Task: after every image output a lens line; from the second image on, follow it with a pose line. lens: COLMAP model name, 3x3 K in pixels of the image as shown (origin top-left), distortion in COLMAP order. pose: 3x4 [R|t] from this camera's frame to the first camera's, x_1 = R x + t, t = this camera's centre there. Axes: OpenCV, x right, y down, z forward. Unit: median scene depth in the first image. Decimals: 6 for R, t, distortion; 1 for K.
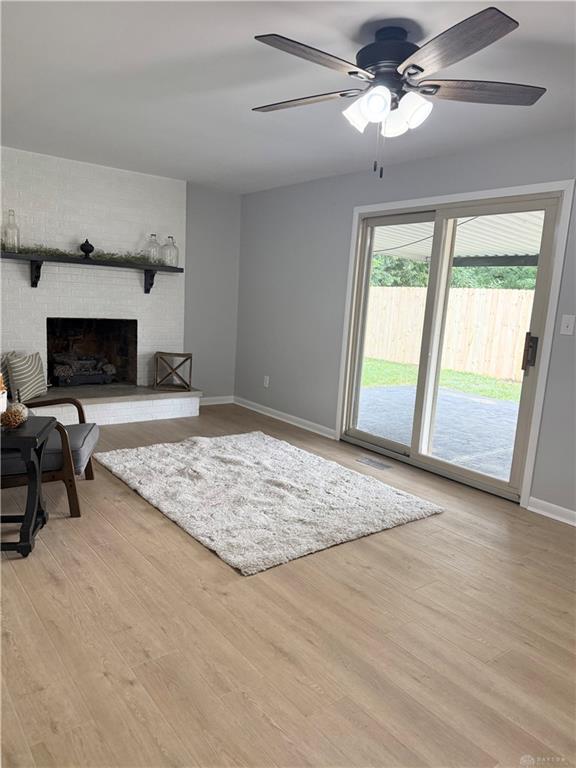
lens RADIAL K [[546.2, 0, 288.0], [0, 546.2, 384.0], [0, 0, 1]] dist [0.181746, -0.257605]
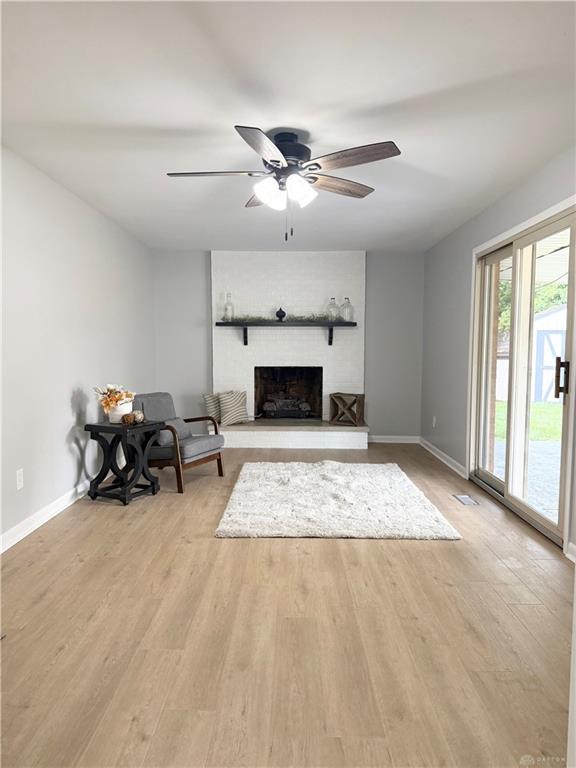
lens RADIAL K [[546.2, 0, 288.0], [0, 546.2, 384.0], [0, 0, 1]] dist [0.181746, -0.257605]
pose [[0.785550, -0.012339, -0.618676, 0.466421], [-0.058802, 0.993788, -0.094484, 0.046636], [0.615999, 0.110601, 0.779944, 0.006767]]
